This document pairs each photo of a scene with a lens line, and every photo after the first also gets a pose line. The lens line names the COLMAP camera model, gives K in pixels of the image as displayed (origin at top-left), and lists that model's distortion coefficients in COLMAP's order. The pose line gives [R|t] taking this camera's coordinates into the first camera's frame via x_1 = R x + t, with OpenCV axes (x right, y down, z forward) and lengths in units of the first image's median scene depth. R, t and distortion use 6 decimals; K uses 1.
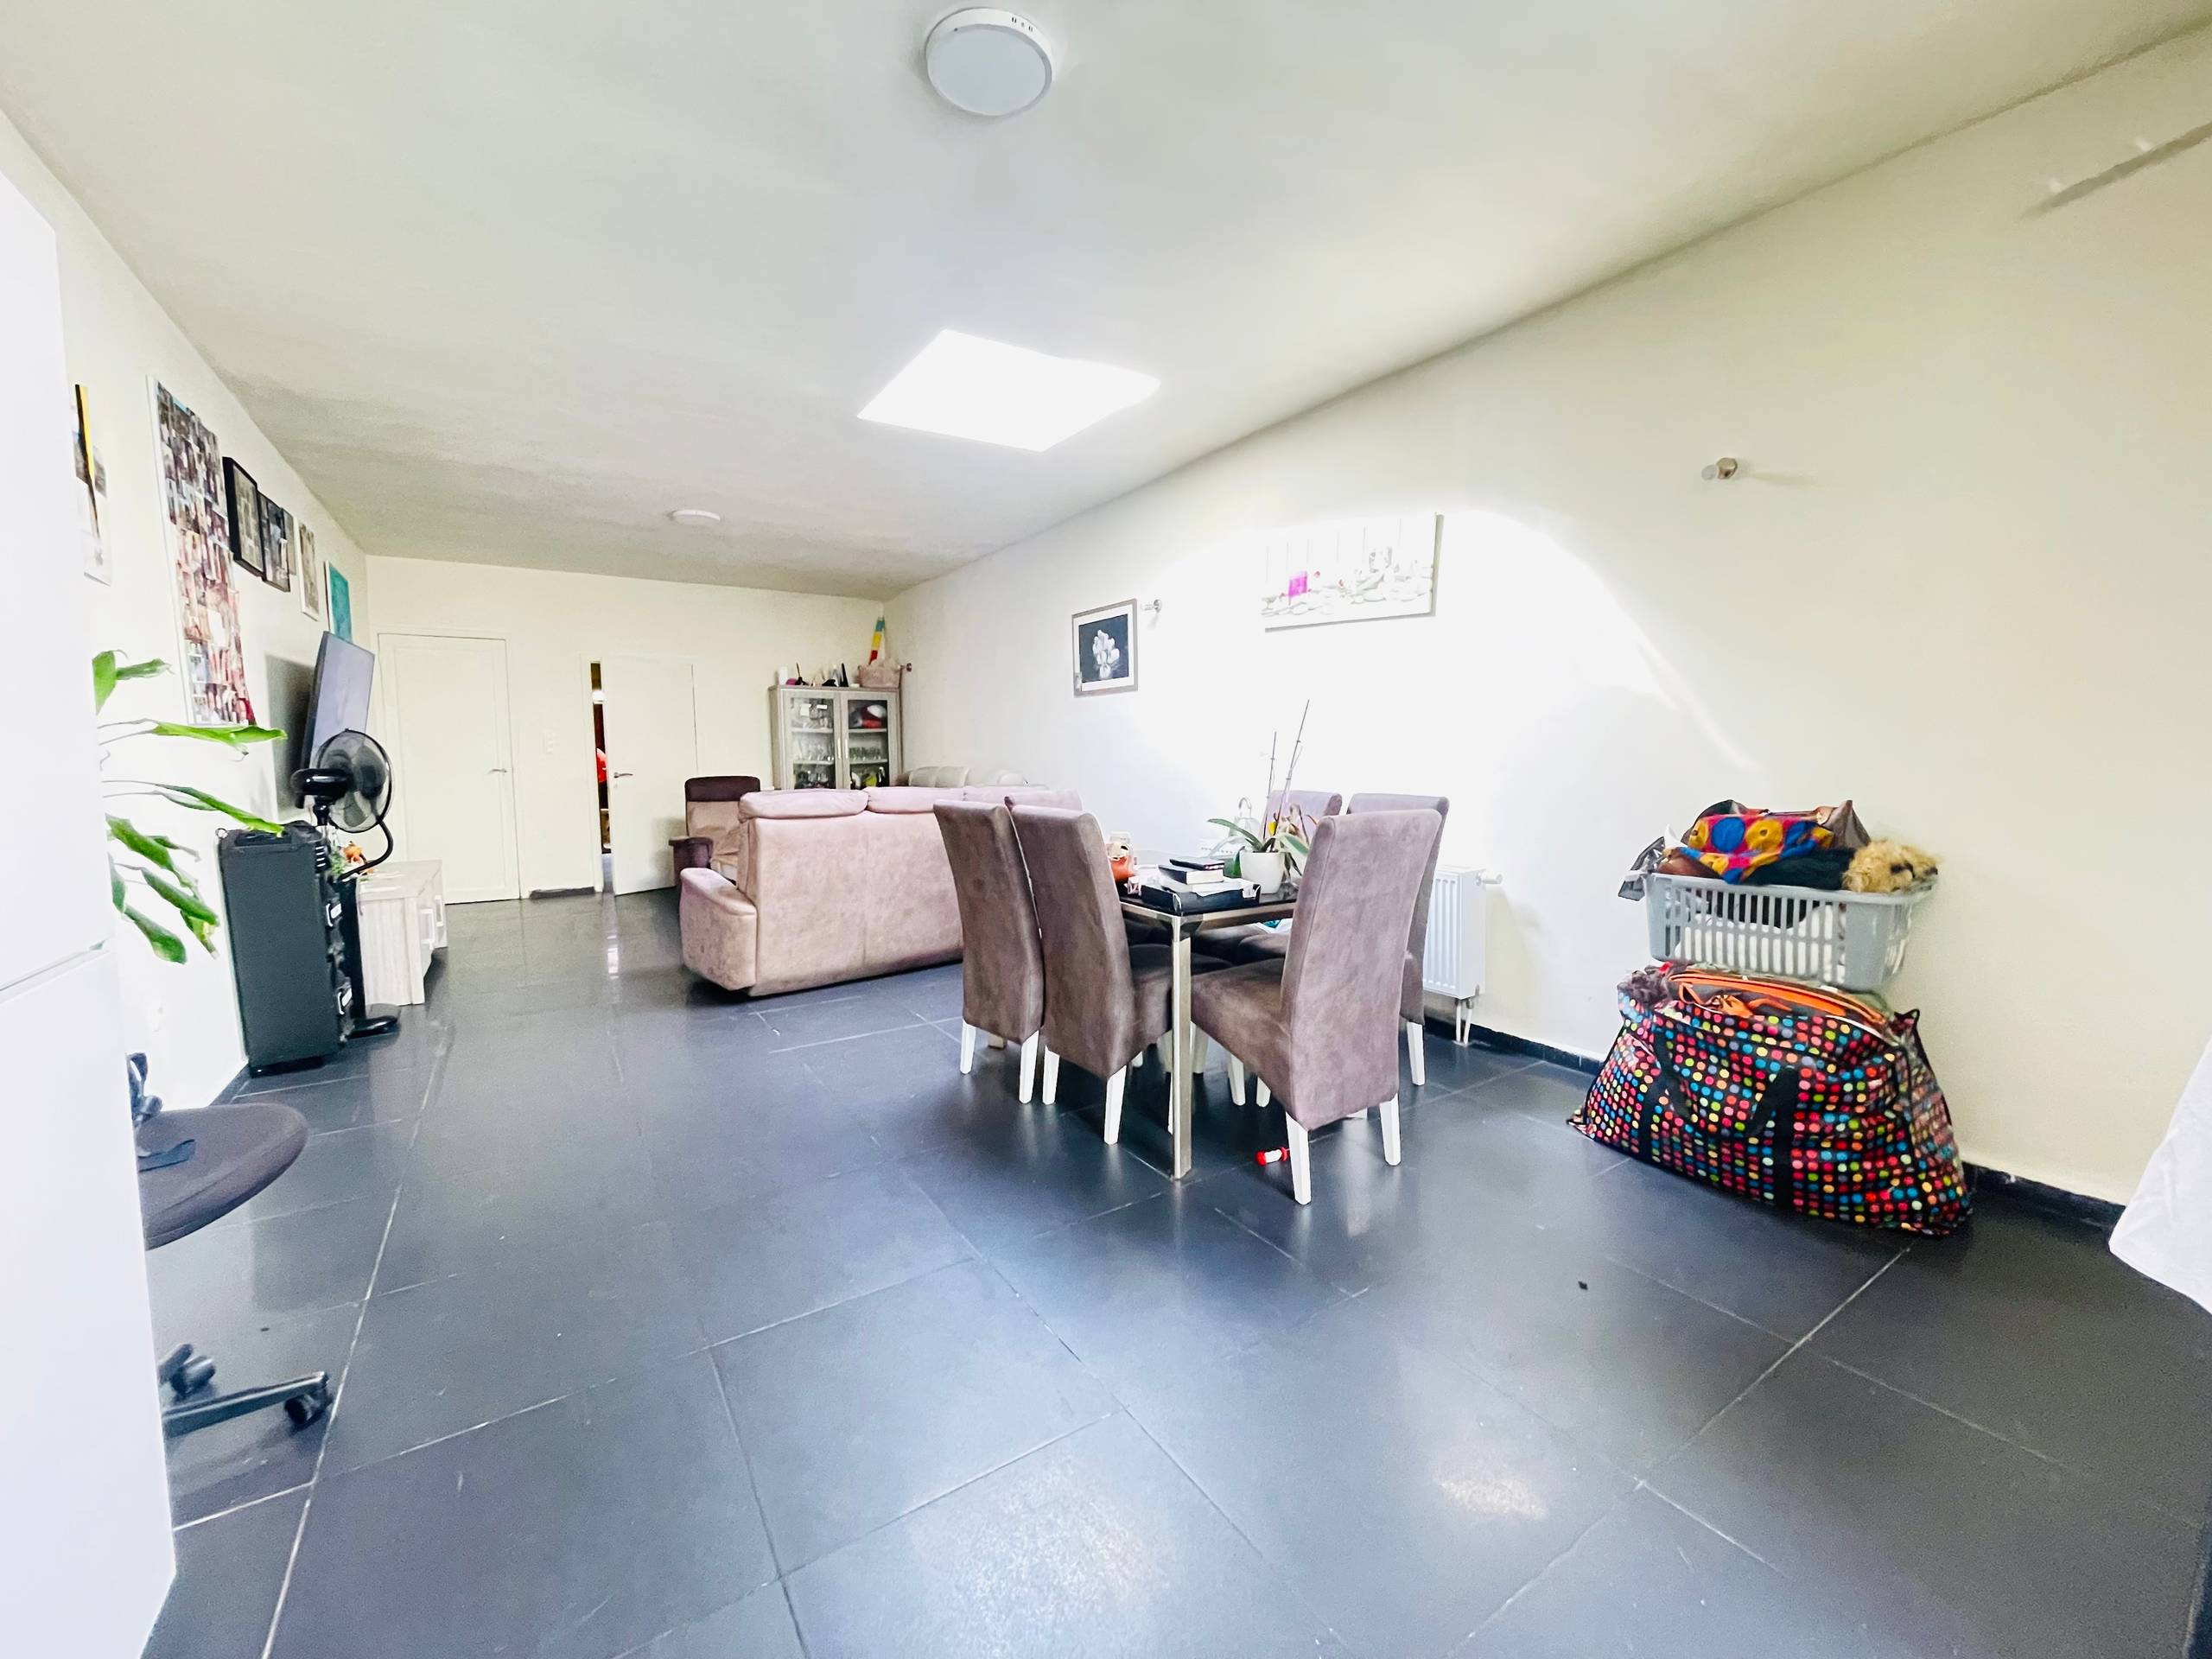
lens RADIAL K [[890.5, 0, 1106.0], [0, 890.5, 829.5], [0, 0, 1]] dist [-0.008601, 0.005649]
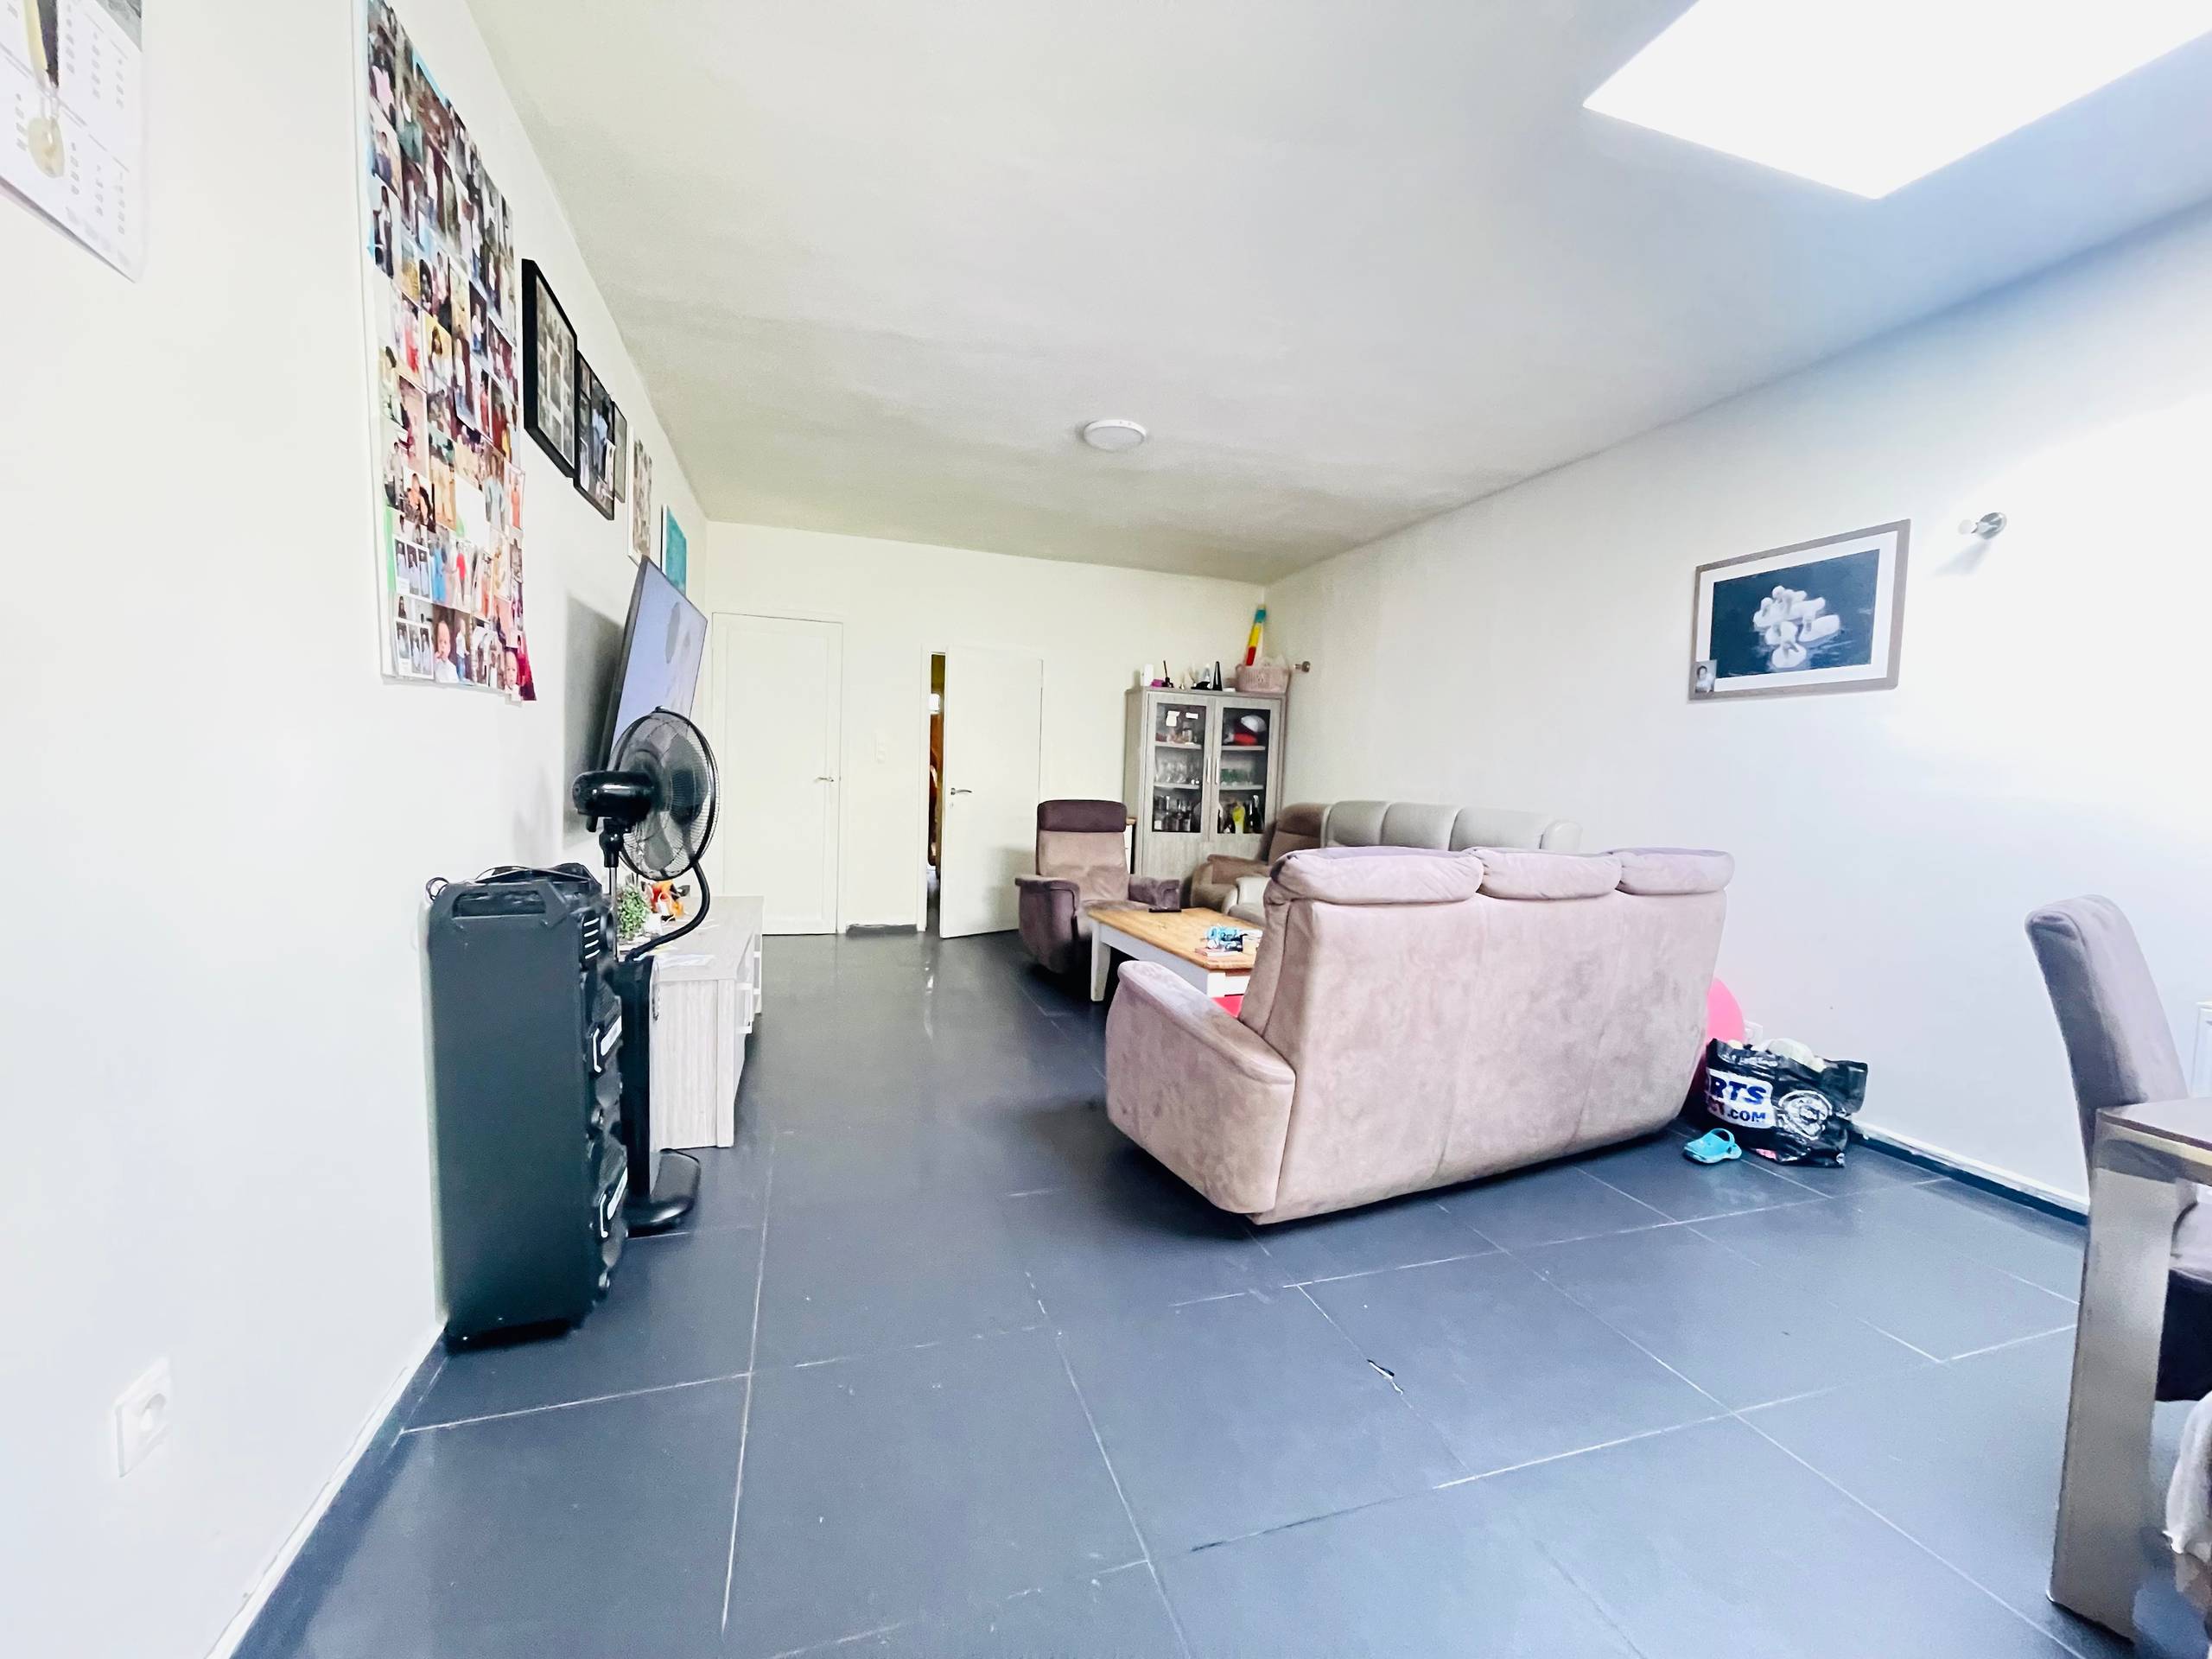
lens RADIAL K [[890.5, 0, 1106.0], [0, 890.5, 829.5], [0, 0, 1]] dist [-0.008601, 0.005649]
pose [[0.964701, 0.058325, -0.256807, -0.340721], [-0.065537, 0.997657, -0.019607, -0.032670], [0.255061, 0.035745, 0.966264, 0.420556]]
